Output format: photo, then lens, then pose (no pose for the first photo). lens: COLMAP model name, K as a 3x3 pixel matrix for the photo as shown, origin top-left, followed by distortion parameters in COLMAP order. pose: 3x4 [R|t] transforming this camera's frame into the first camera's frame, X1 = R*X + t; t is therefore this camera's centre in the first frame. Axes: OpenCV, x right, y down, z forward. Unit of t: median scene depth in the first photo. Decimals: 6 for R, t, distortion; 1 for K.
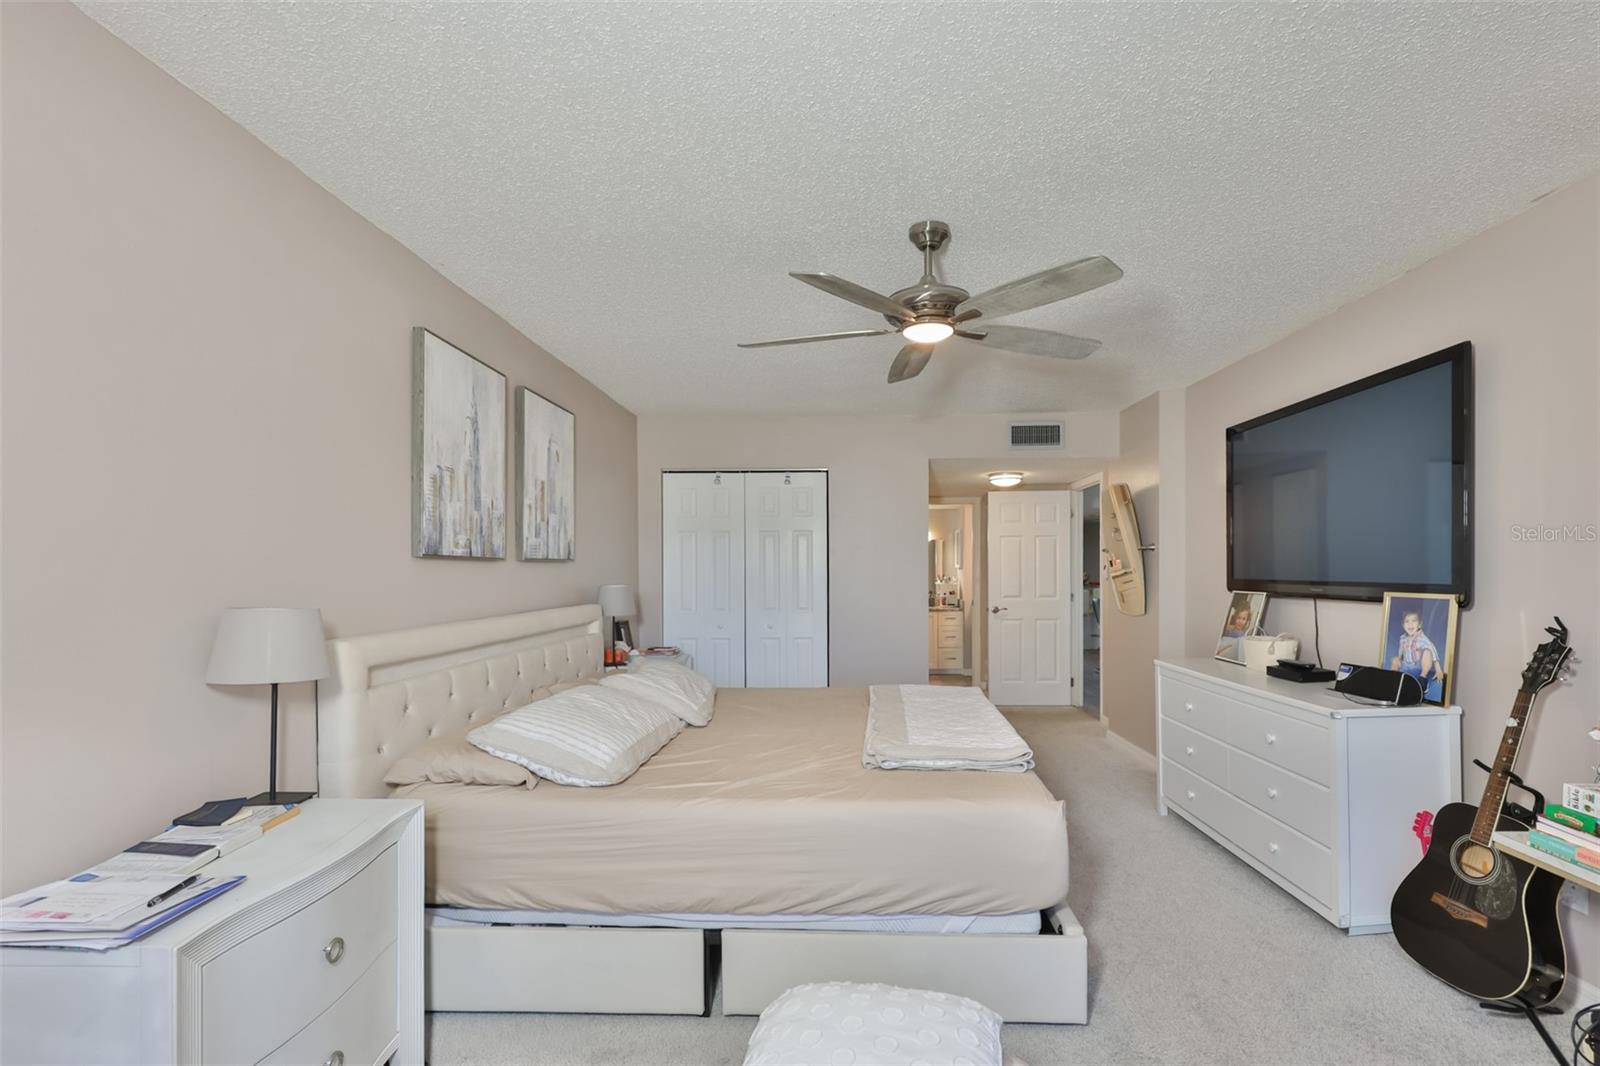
lens RADIAL K [[702.2, 0, 804.5], [0, 702.2, 567.9], [0, 0, 1]] dist [0.001009, 0.000409]
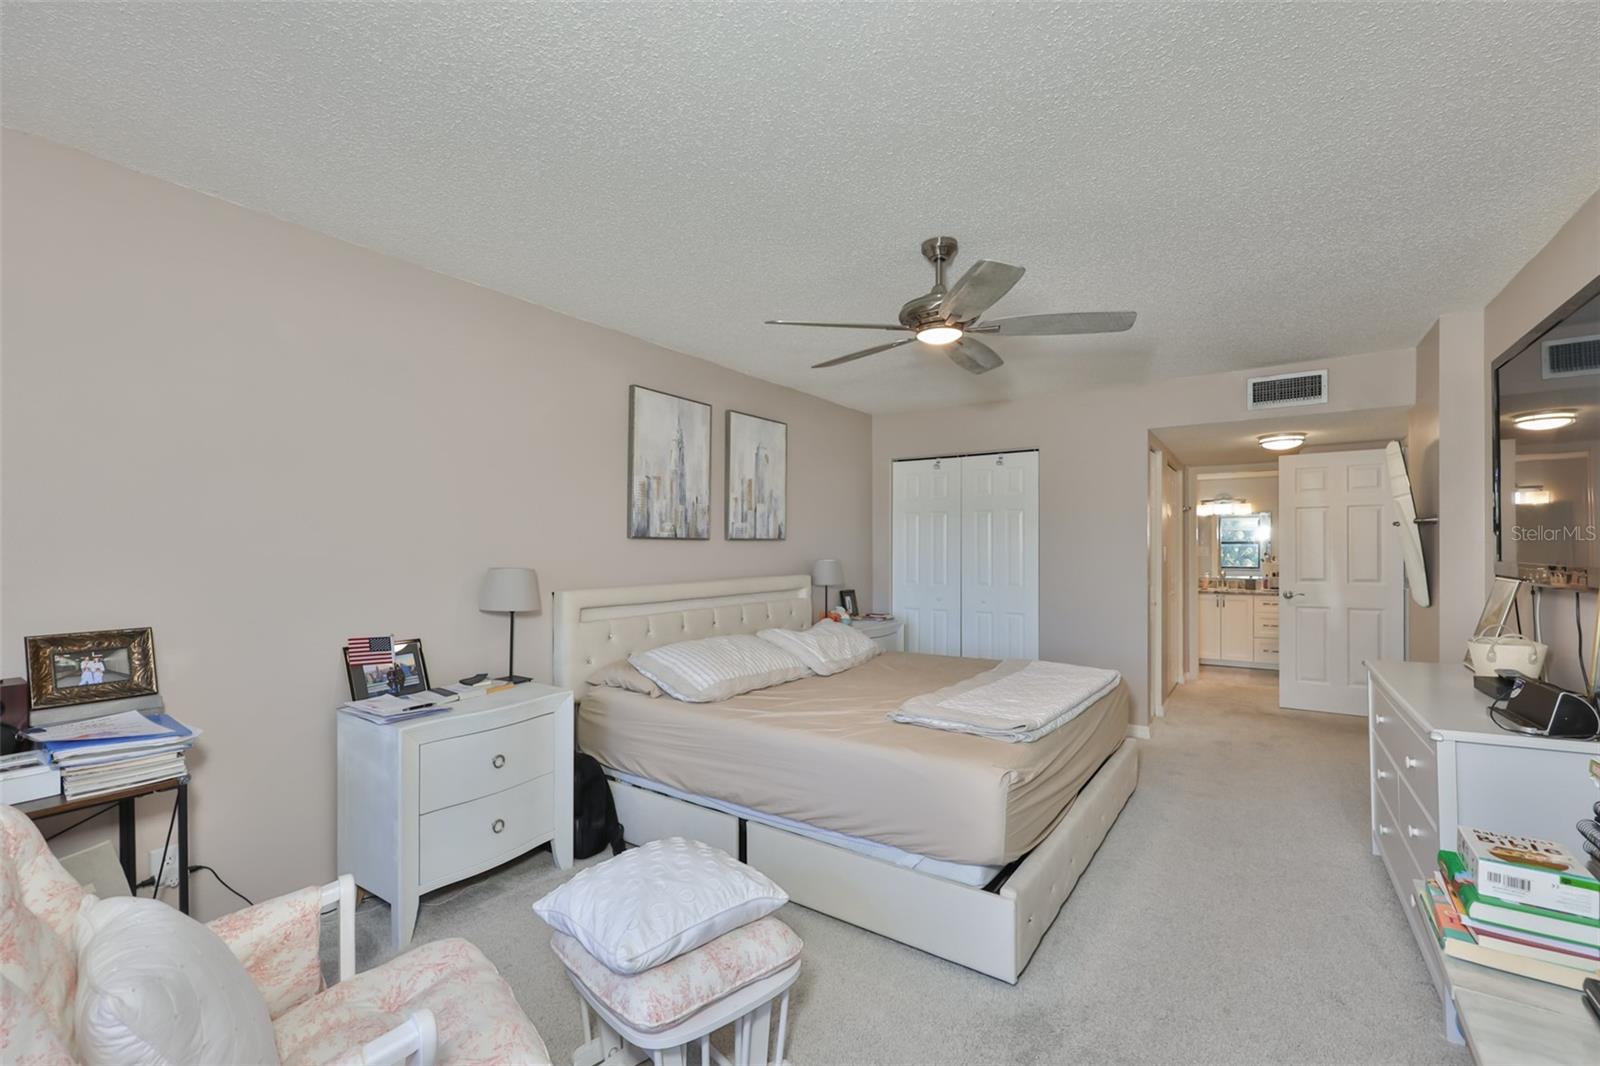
lens RADIAL K [[684.2, 0, 800.0], [0, 684.2, 533.0], [0, 0, 1]] dist [0.000254, 0.000194]
pose [[0.839931, -0.007894, -0.542636, 0.491154], [-0.000554, 0.999881, -0.015403, -0.004216], [0.542693, 0.013237, 0.839827, -0.025489]]
